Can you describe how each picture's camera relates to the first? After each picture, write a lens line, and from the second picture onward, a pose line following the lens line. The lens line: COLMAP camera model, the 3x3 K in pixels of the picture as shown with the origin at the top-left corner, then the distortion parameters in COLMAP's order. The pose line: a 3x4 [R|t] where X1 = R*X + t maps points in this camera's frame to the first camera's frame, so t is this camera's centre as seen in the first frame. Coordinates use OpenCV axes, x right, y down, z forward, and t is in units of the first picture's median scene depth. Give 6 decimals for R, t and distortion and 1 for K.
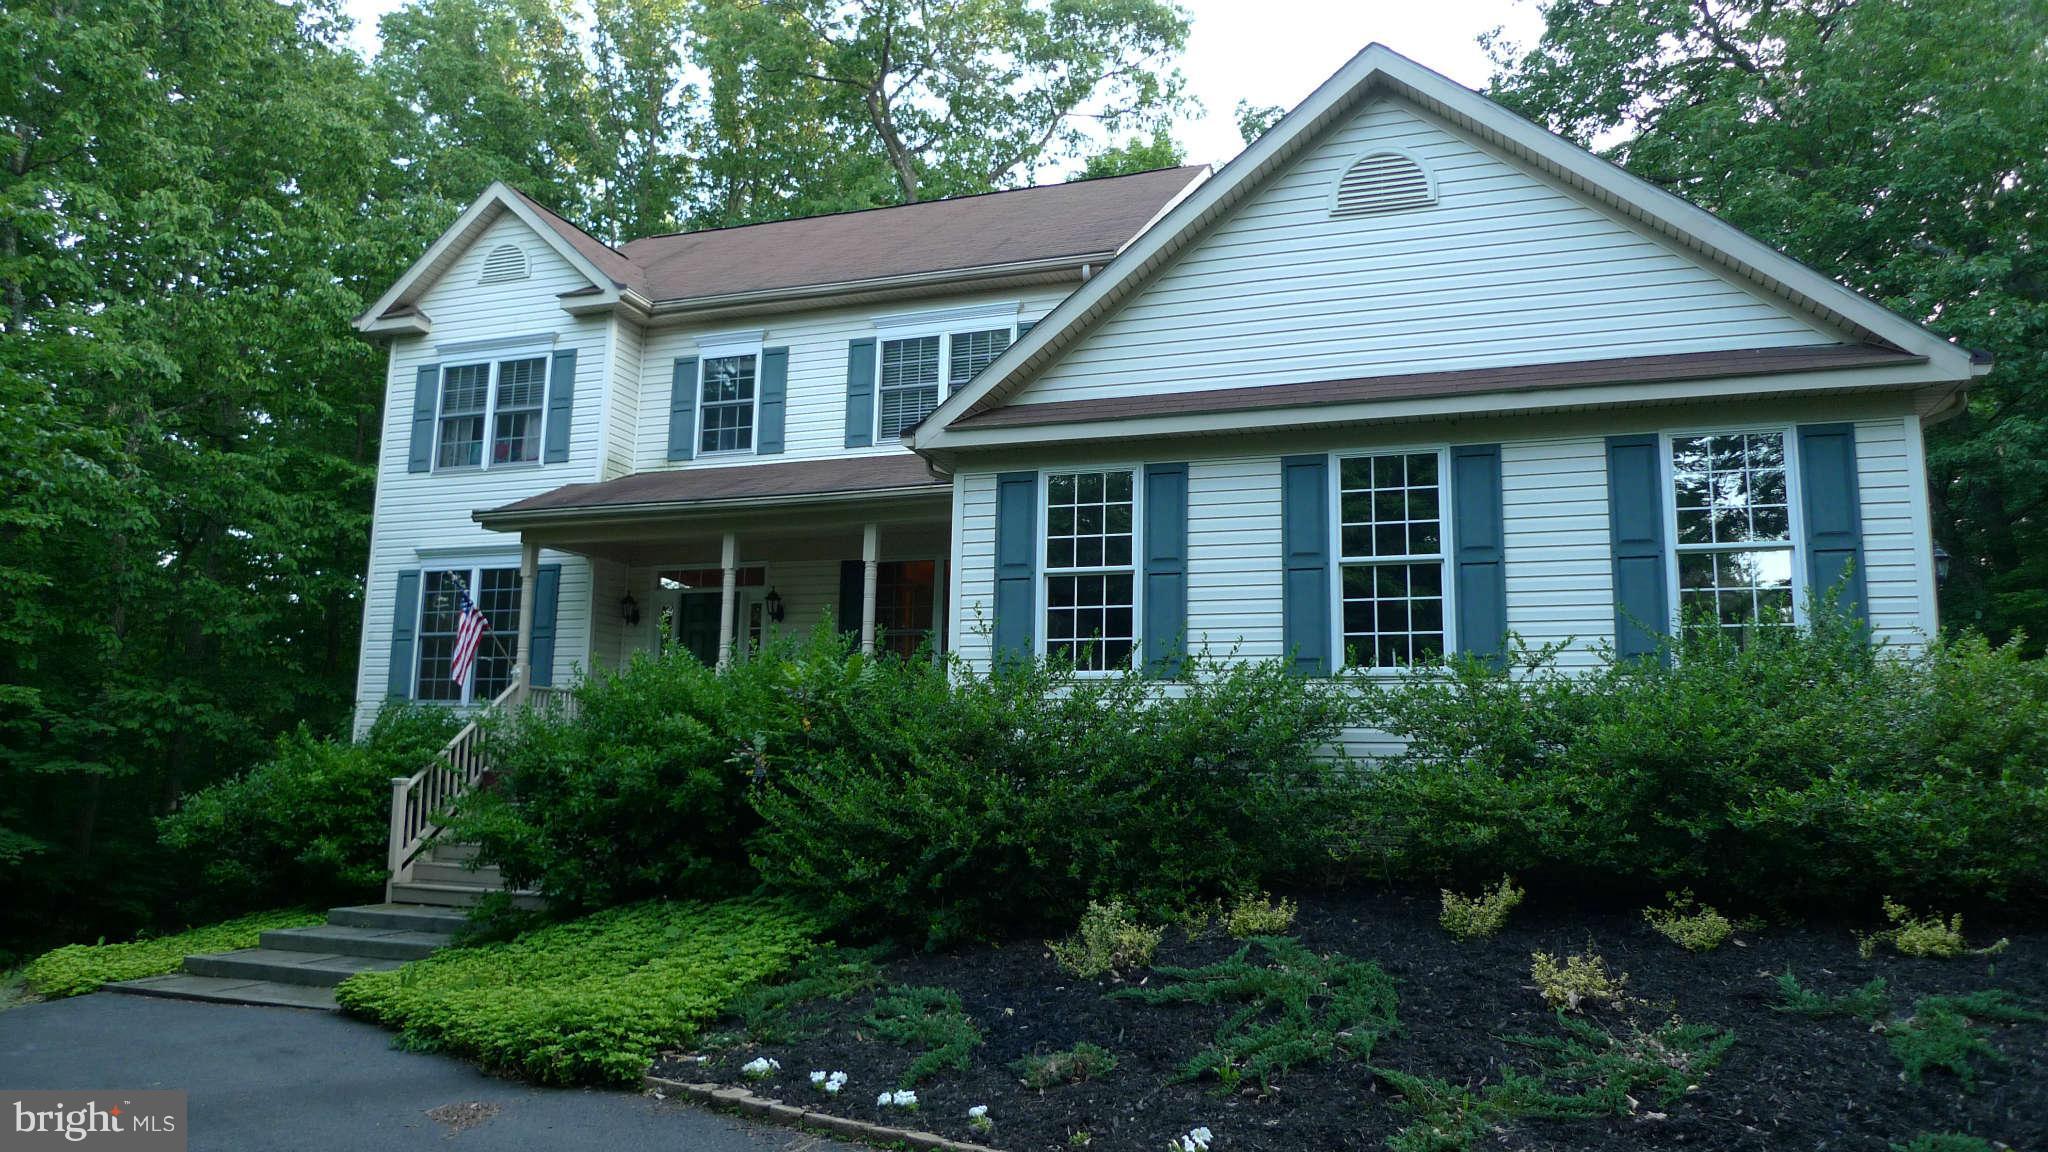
lens RADIAL K [[1347.2, 0, 1024.0], [0, 1347.2, 576.0], [0, 0, 1]] dist [-0.032296, -0.003152]
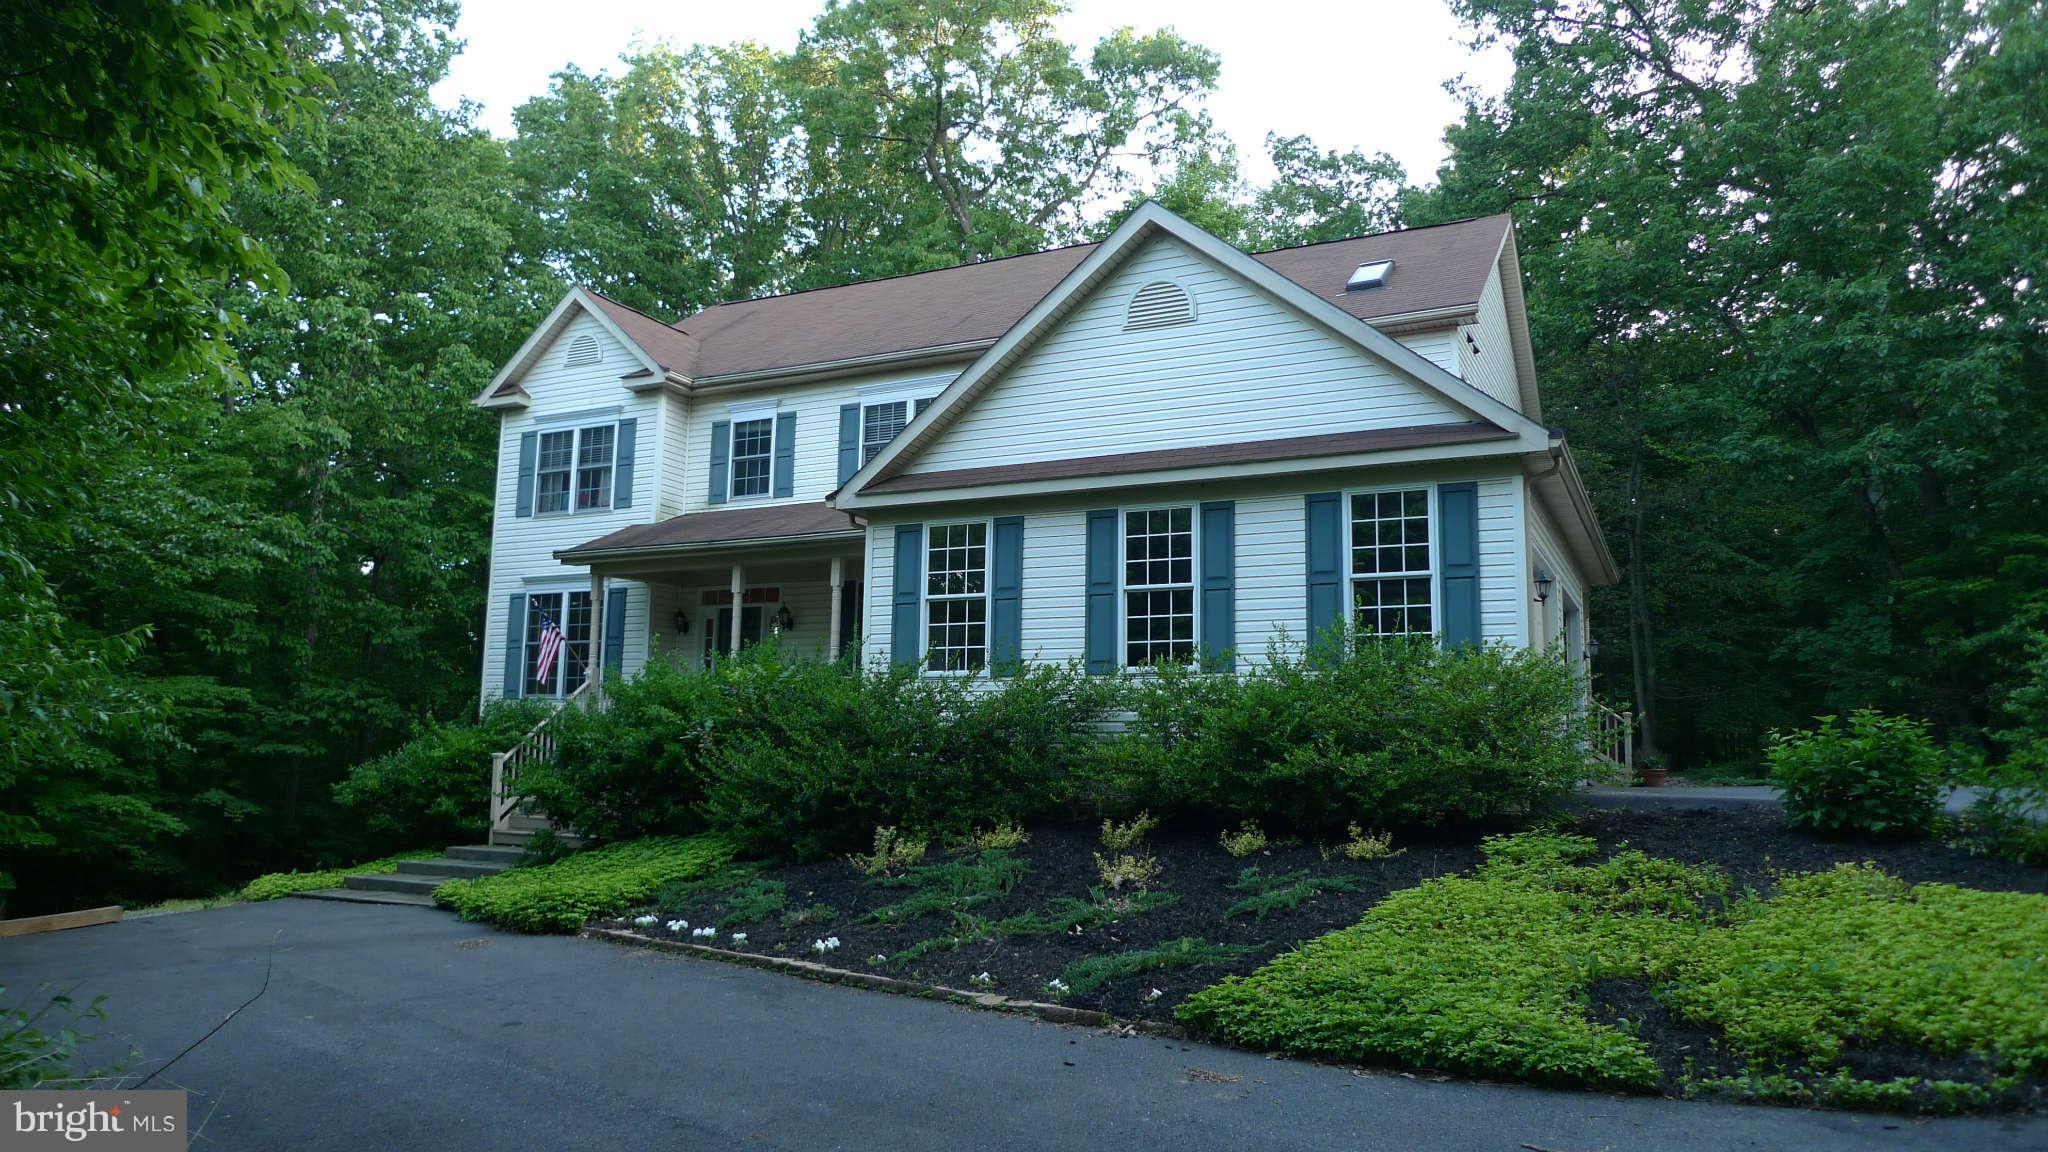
lens RADIAL K [[1347.2, 0, 1024.0], [0, 1347.2, 576.0], [0, 0, 1]] dist [-0.032296, -0.003152]
pose [[0.992230, -0.021169, -0.122601, 0.187850], [0.022846, 0.999664, 0.012286, -0.026751], [0.122300, -0.014991, 0.992380, -0.227270]]
